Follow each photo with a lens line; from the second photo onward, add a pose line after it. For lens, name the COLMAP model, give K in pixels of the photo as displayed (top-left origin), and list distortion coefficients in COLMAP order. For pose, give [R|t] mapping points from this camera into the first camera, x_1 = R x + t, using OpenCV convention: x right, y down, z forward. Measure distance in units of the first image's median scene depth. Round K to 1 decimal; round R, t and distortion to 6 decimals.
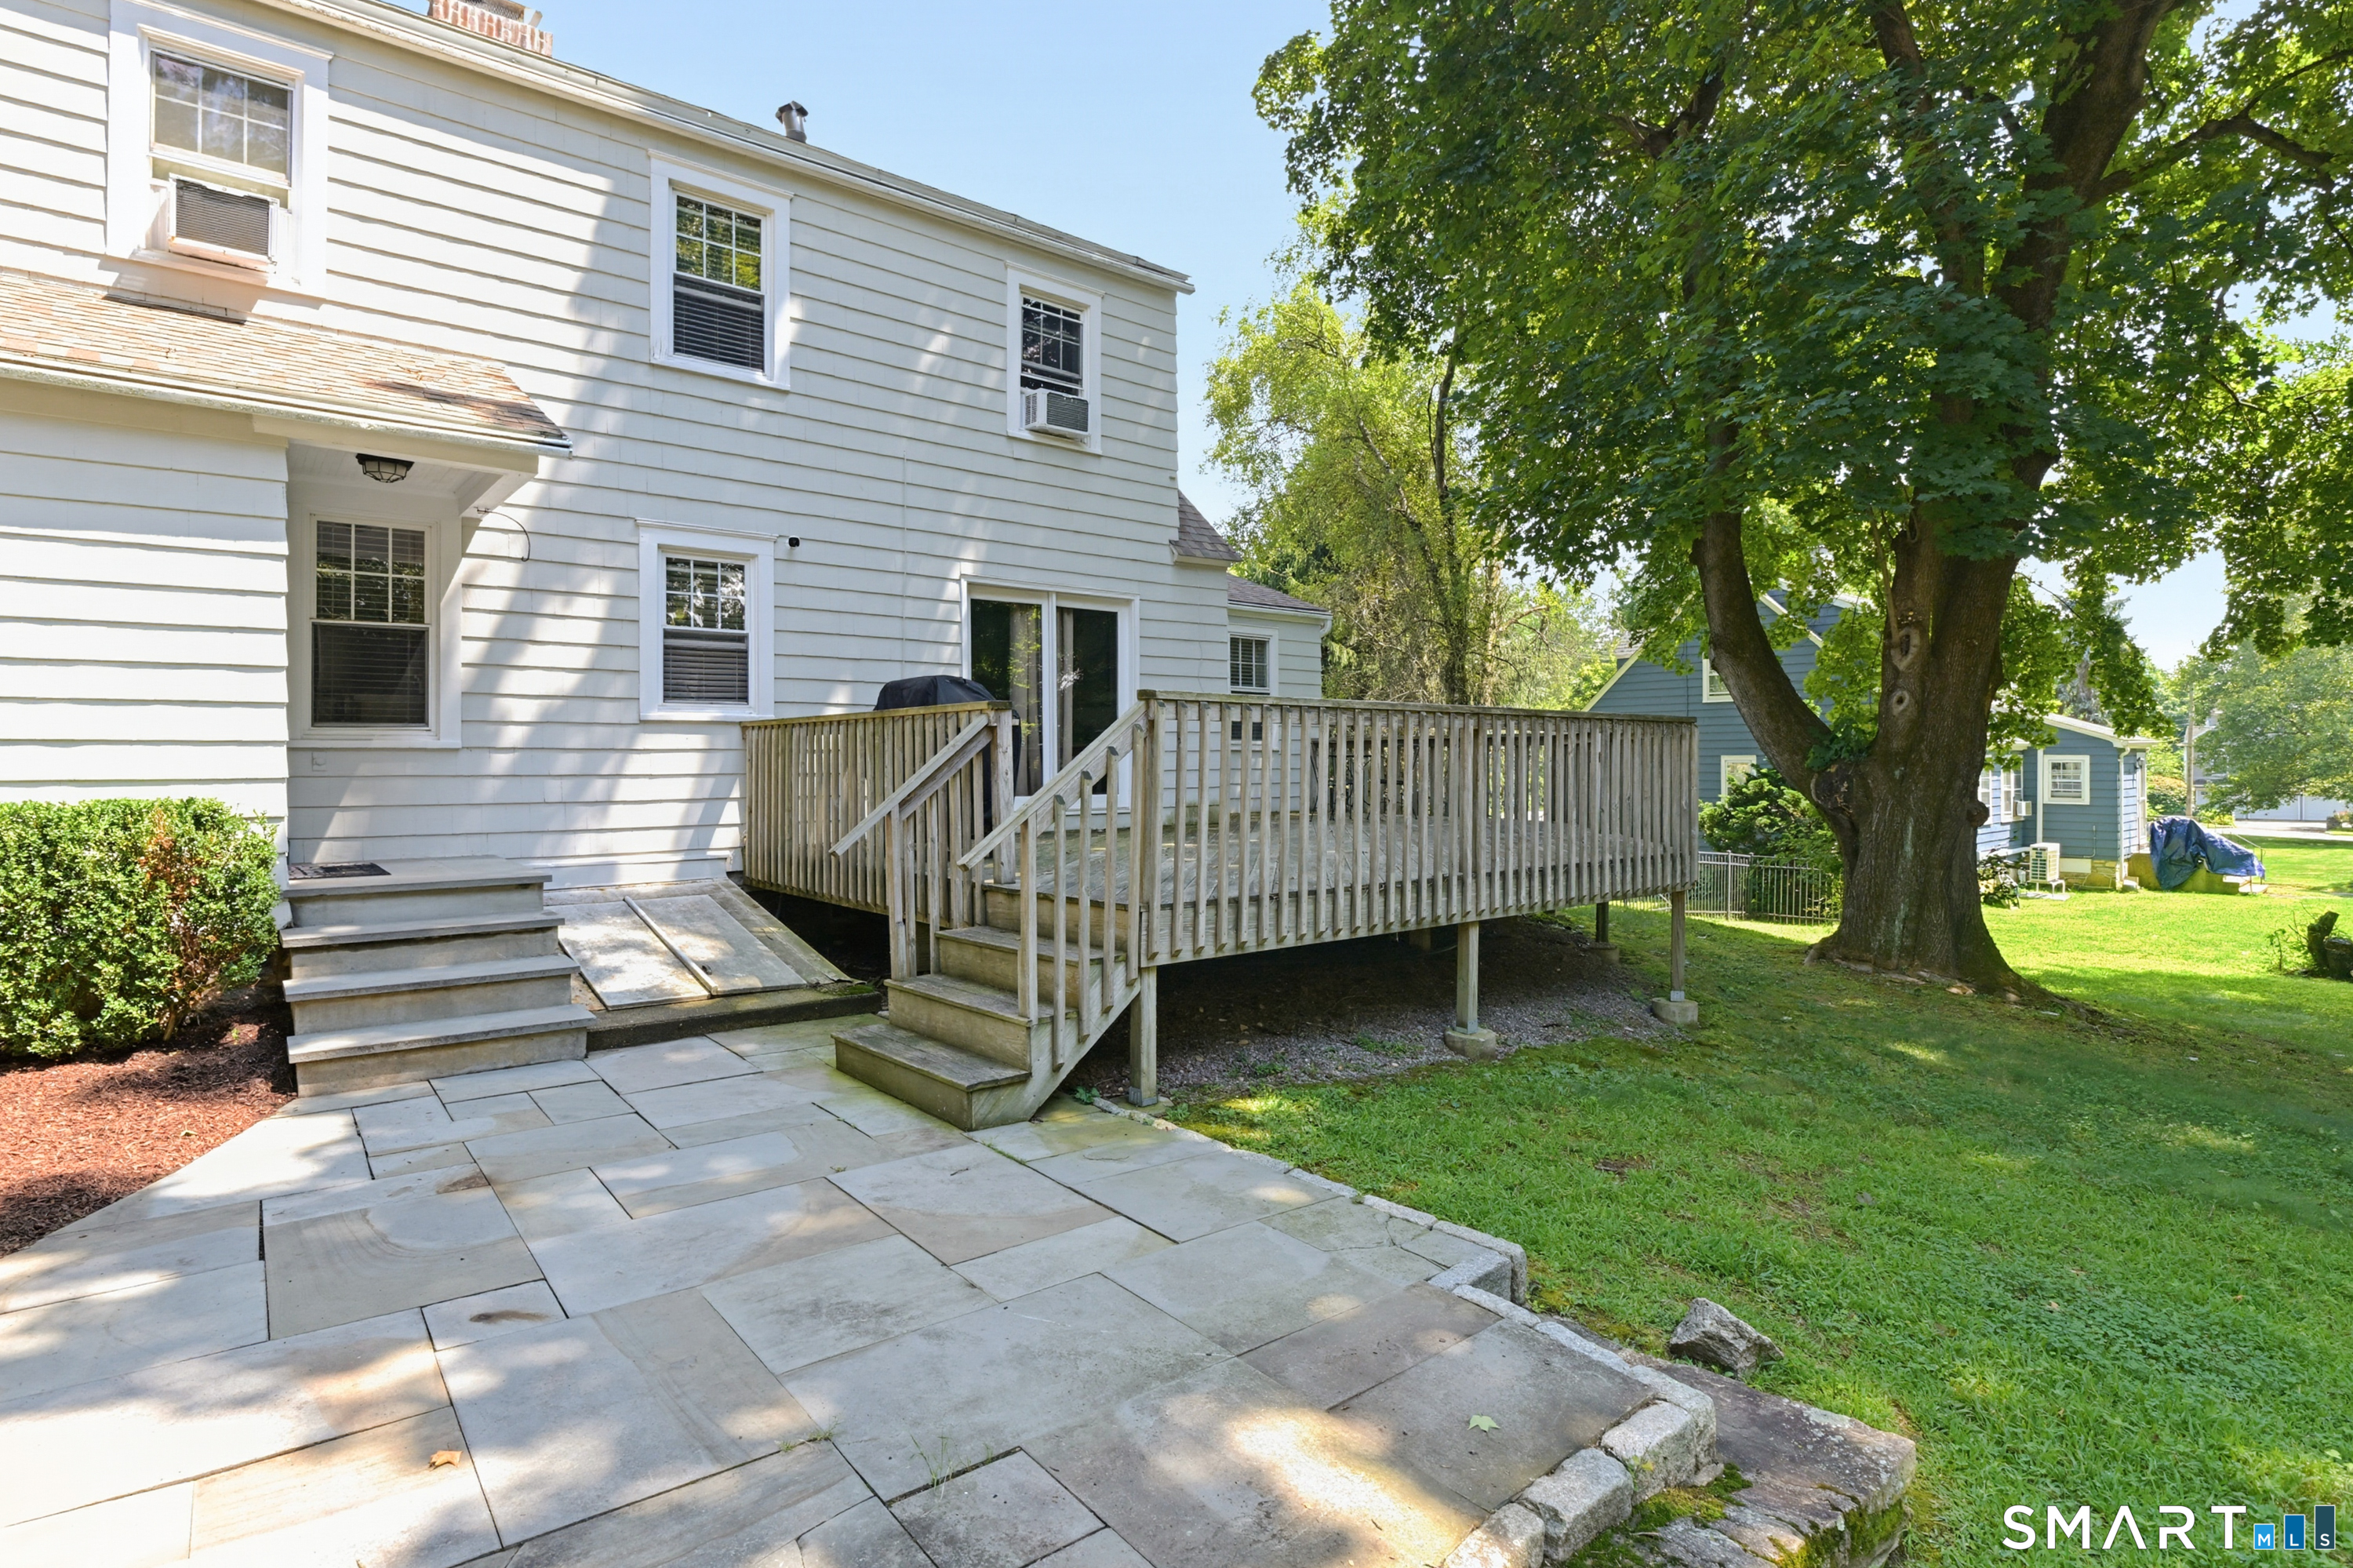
lens RADIAL K [[1184.1, 0, 1176.5], [0, 1184.1, 776.4], [0, 0, 1]] dist [0.027813, -0.001664]
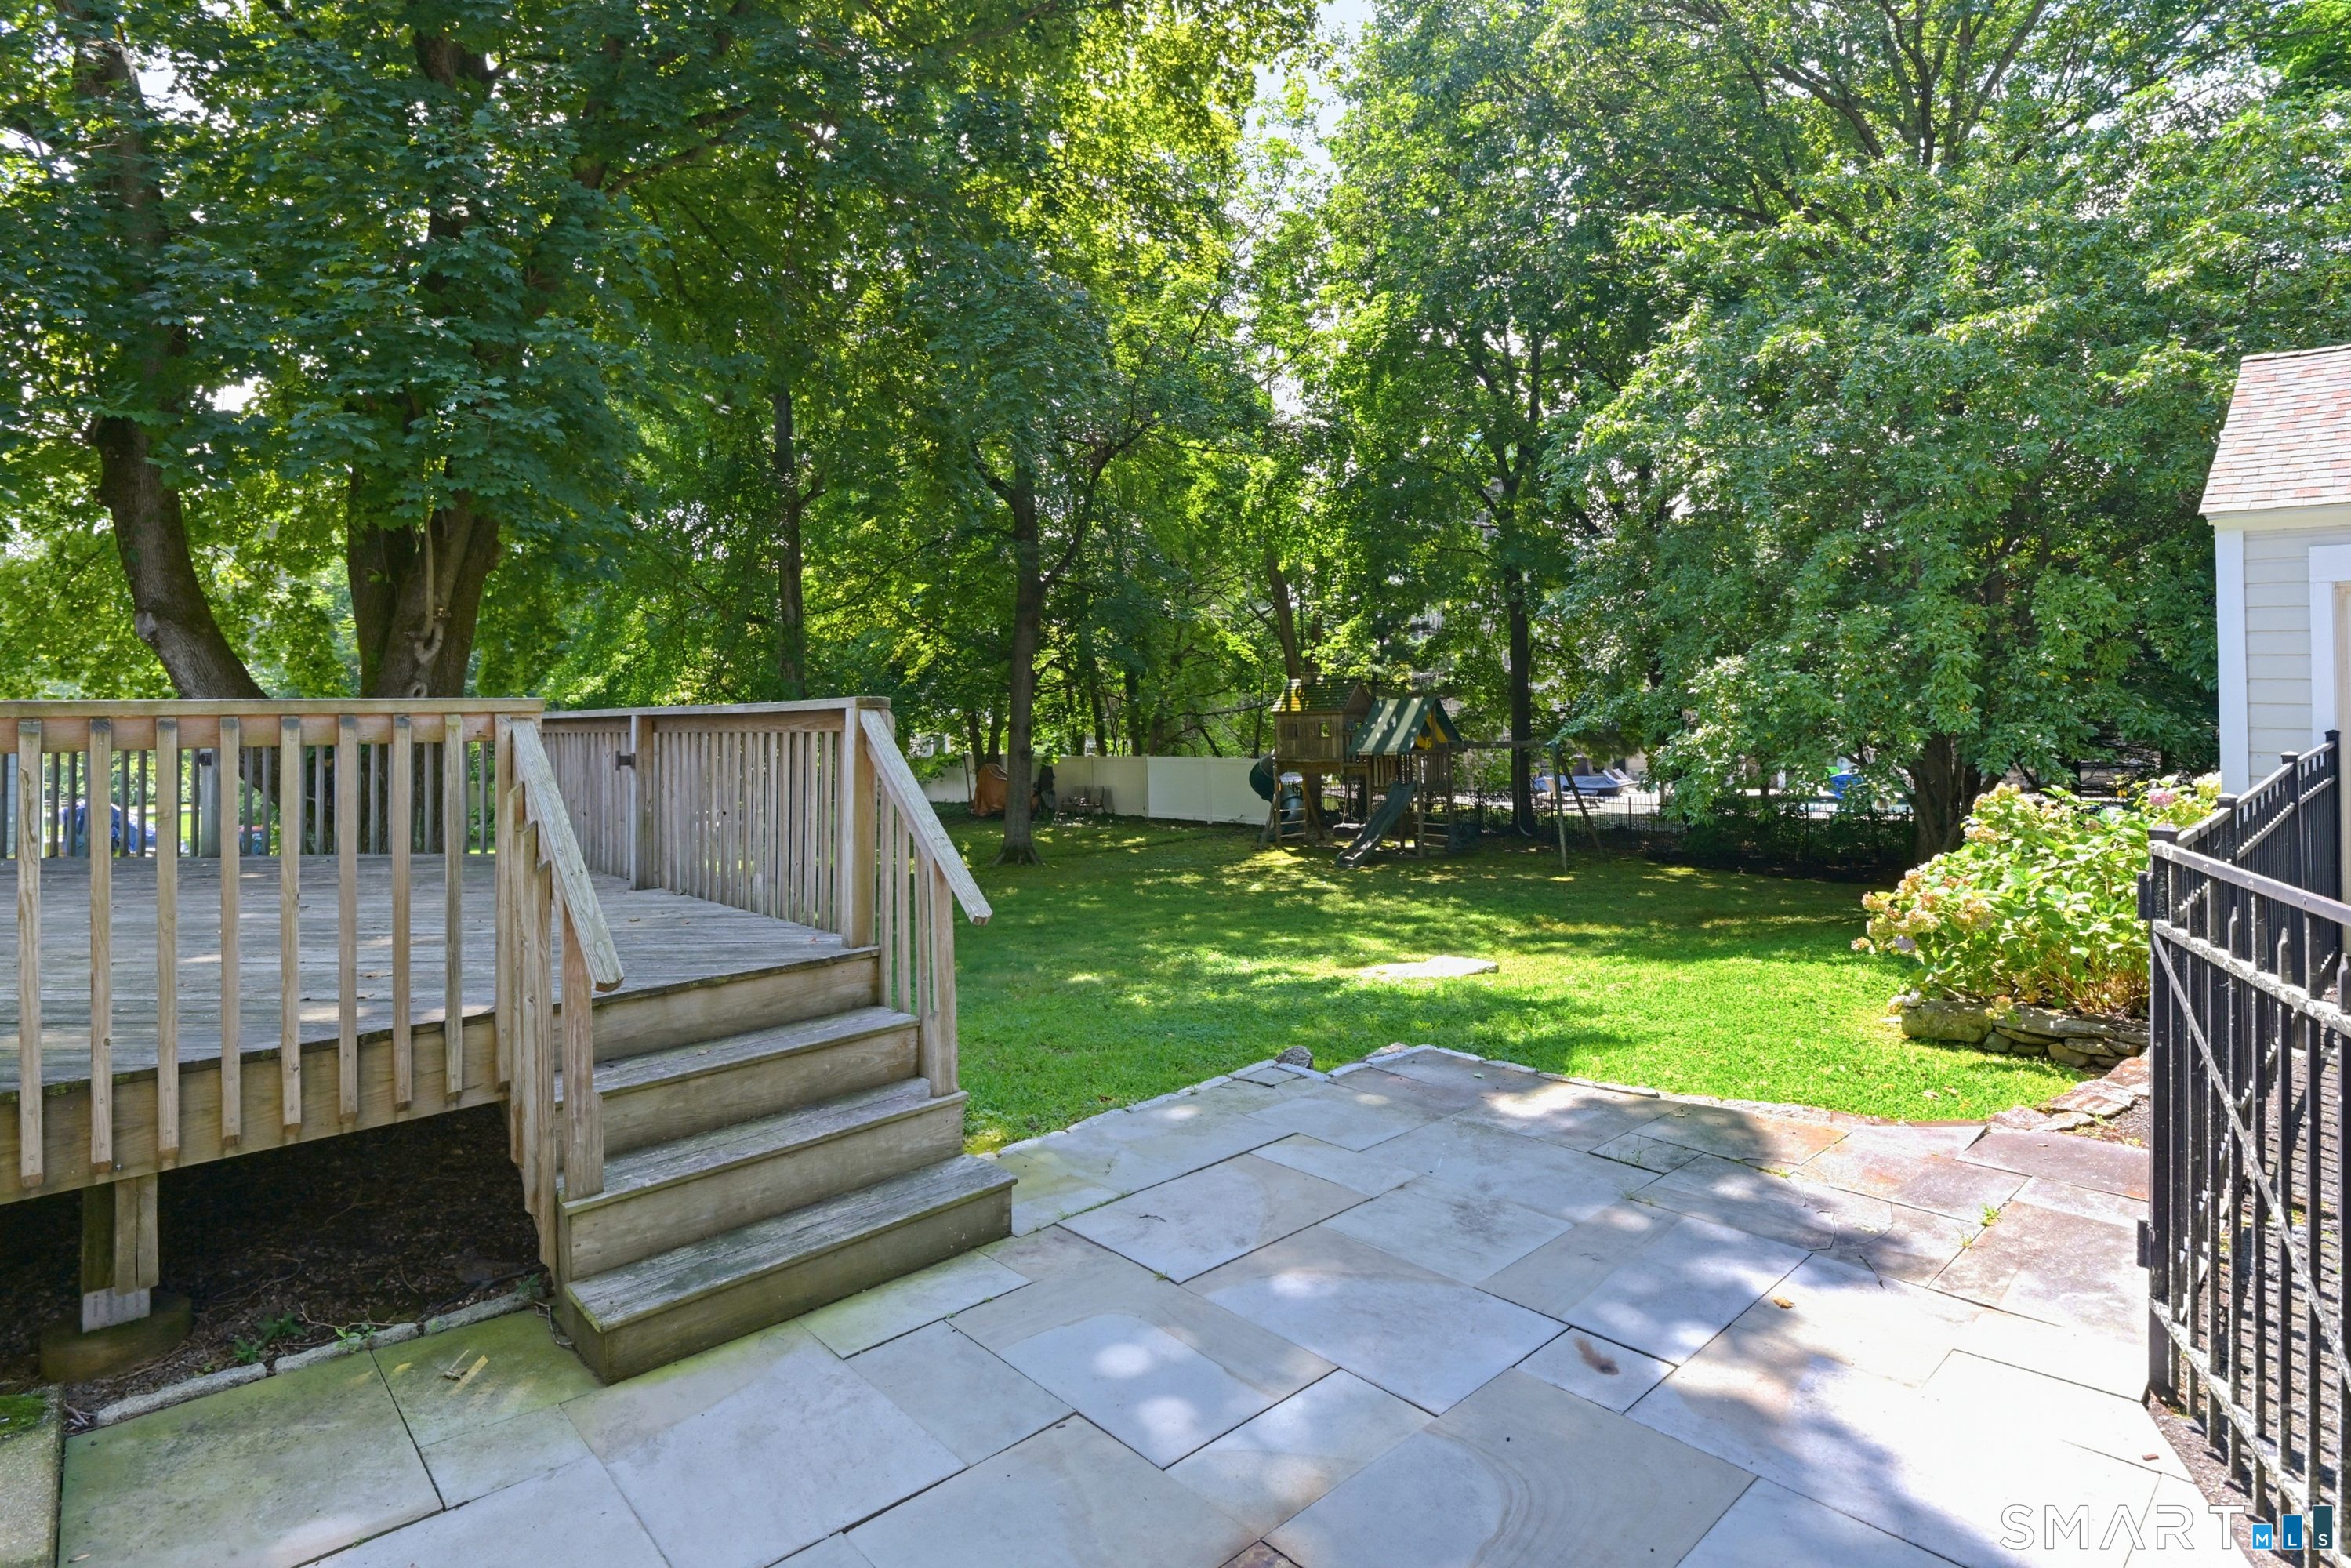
lens RADIAL K [[1183.1, 0, 1195.3], [0, 1183.1, 730.1], [0, 0, 1]] dist [0.027813, -0.001664]
pose [[-0.088510, 0.002075, 0.996073, -1.482955], [0.026175, 0.999657, 0.000243, -0.066371], [-0.995731, 0.026093, -0.088534, 1.383641]]
